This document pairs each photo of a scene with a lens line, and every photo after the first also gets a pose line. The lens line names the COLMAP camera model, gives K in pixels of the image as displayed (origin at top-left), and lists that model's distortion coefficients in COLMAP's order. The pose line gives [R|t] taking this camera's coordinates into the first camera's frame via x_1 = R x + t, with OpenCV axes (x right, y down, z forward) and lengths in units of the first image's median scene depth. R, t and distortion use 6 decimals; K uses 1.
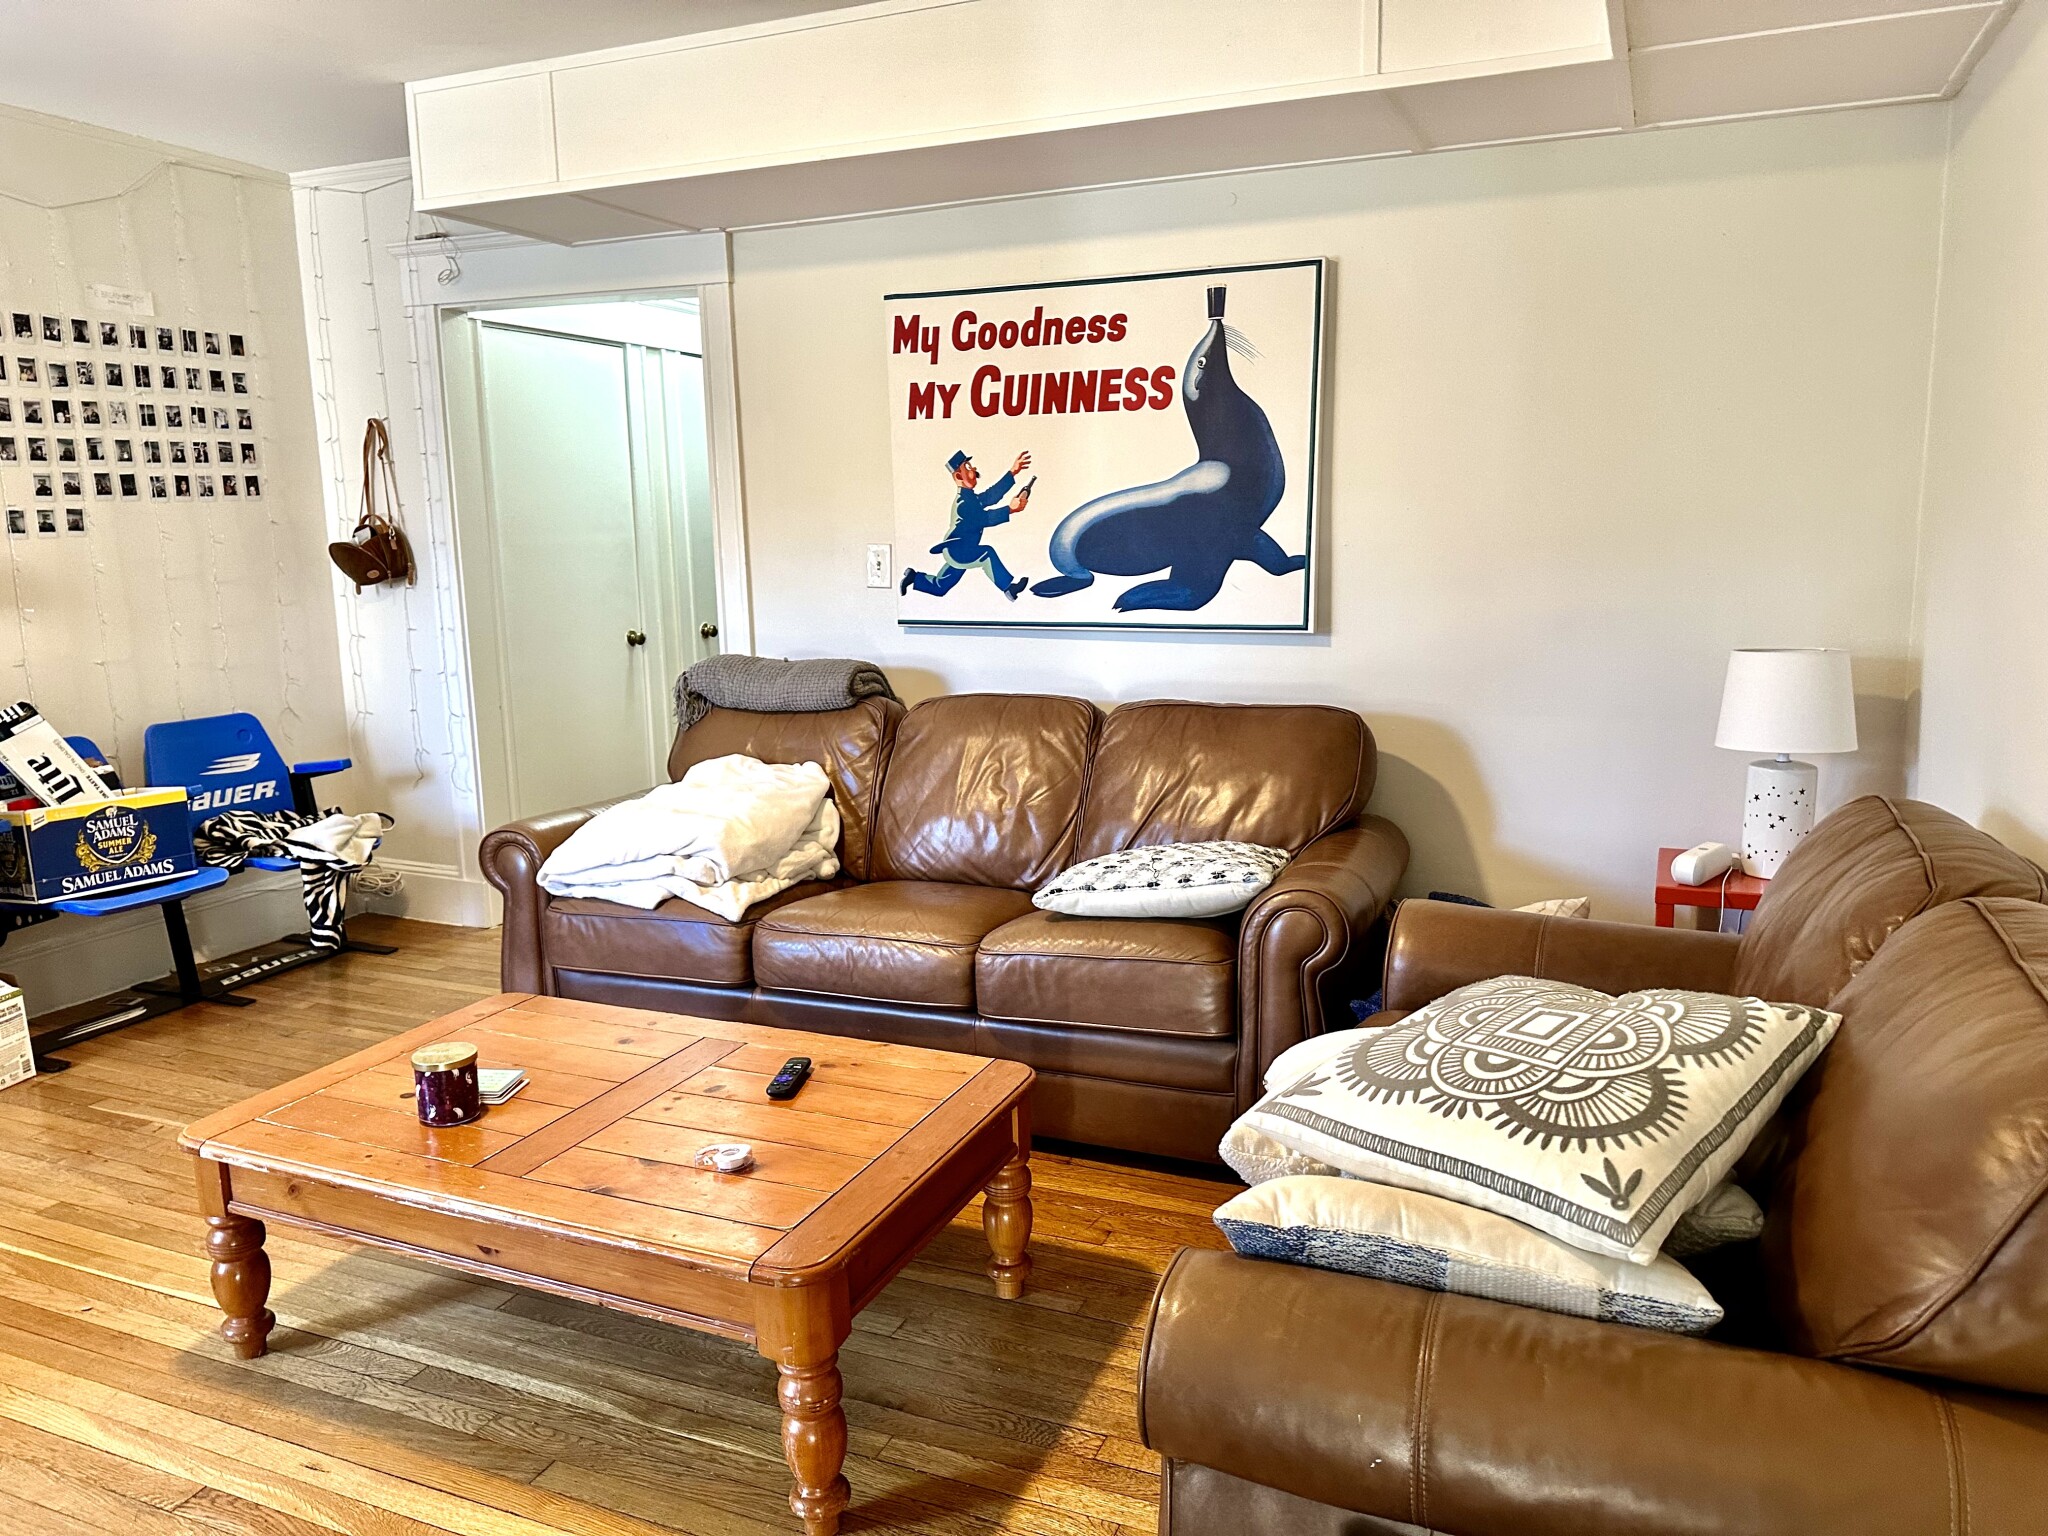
lens RADIAL K [[1447.3, 0, 1026.7], [0, 1447.3, 769.5], [0, 0, 1]] dist [0.026226, -0.024628]
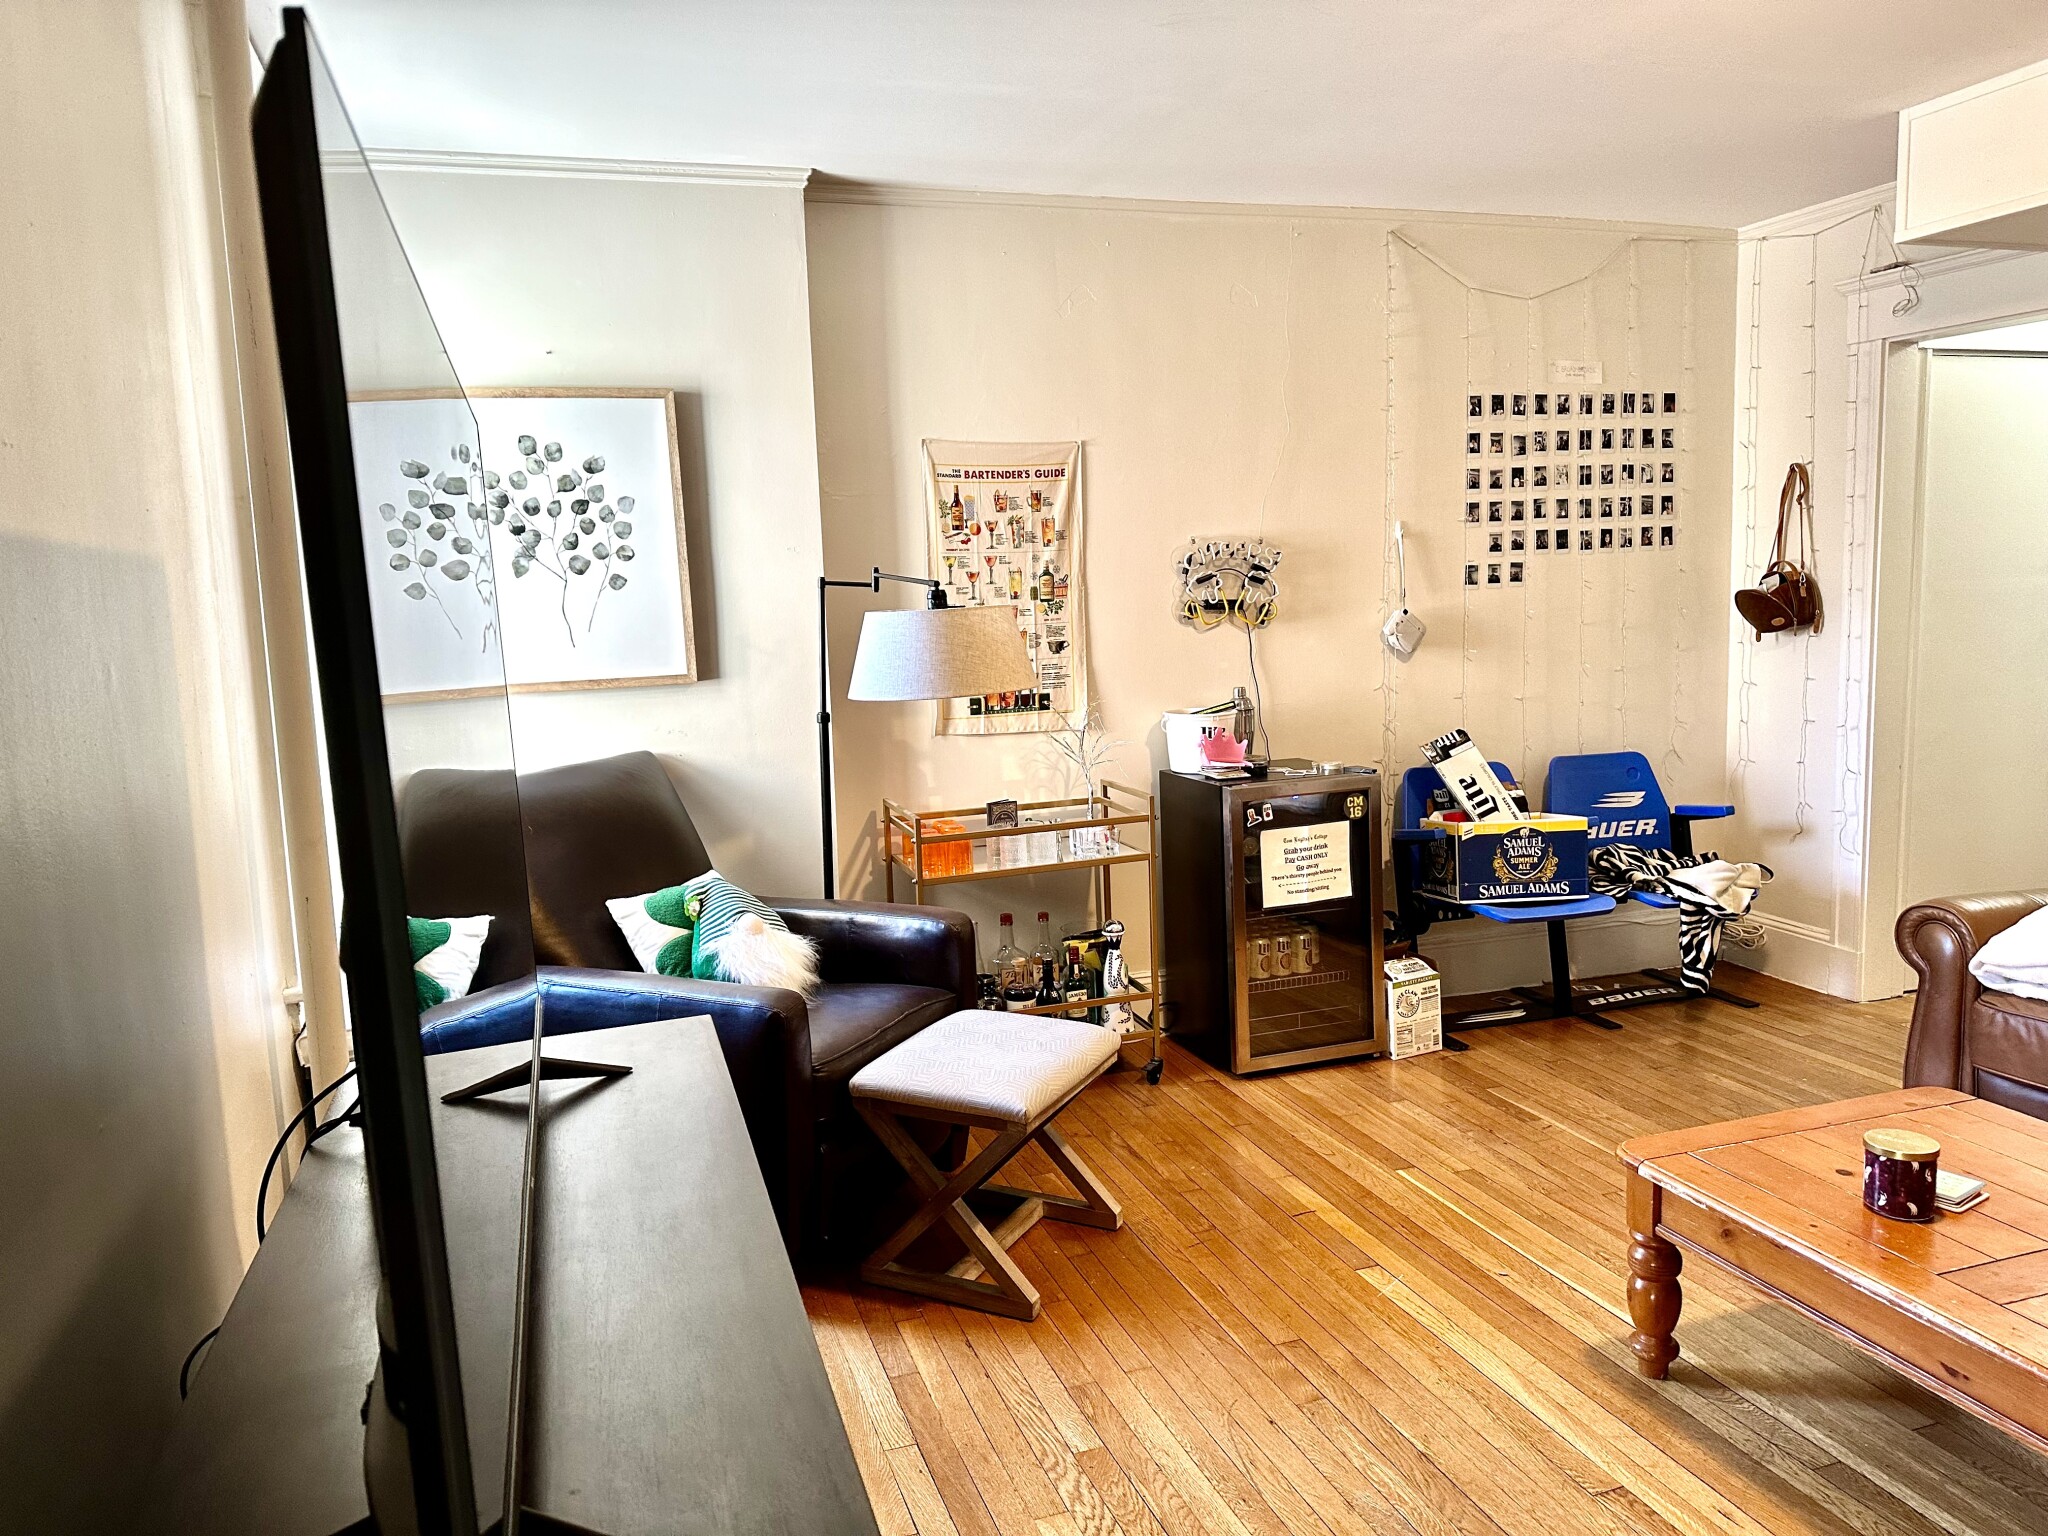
lens RADIAL K [[1447.3, 0, 1023.1], [0, 1447.3, 774.0], [0, 0, 1]] dist [0.026226, -0.024628]
pose [[0.669418, 0.091115, -0.737277, -0.063552], [-0.108458, 0.993803, 0.024342, -0.000611], [0.734926, 0.063668, 0.675151, -0.036272]]
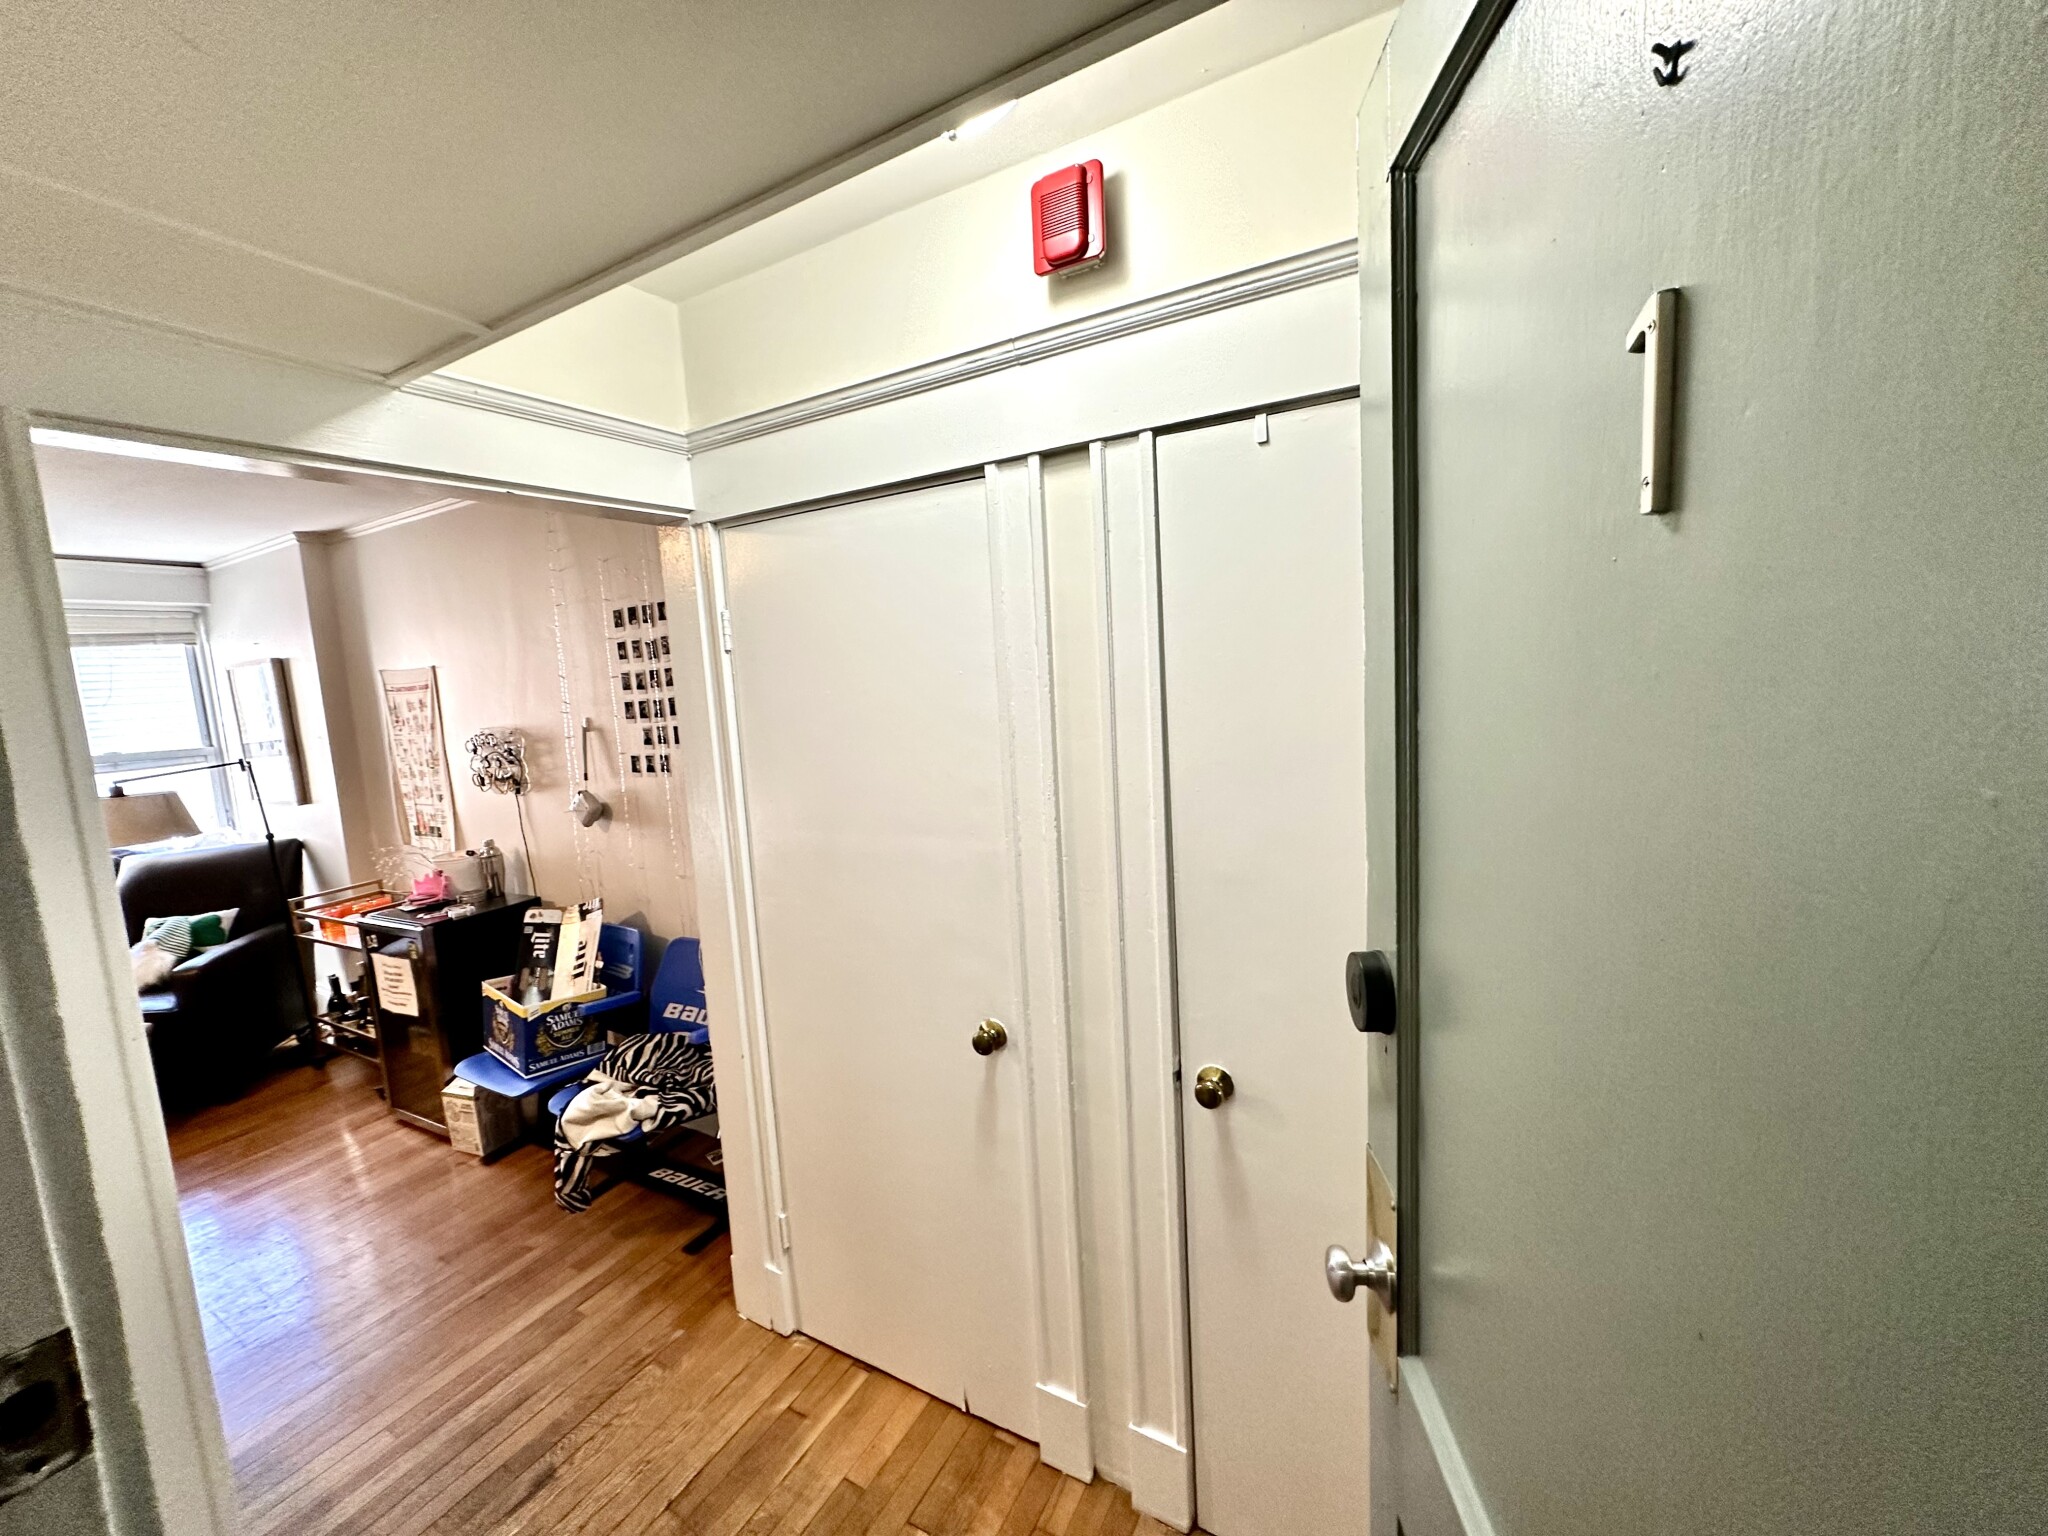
lens RADIAL K [[817.0, 0, 1022.3], [0, 817.0, 760.9], [0, 0, 1]] dist [-0.003232, 0.001320]
pose [[-0.093648, 0.140882, -0.985587, 0.007995], [-0.115164, 0.981760, 0.151278, -0.322643], [0.988922, 0.127671, -0.075715, 1.390602]]
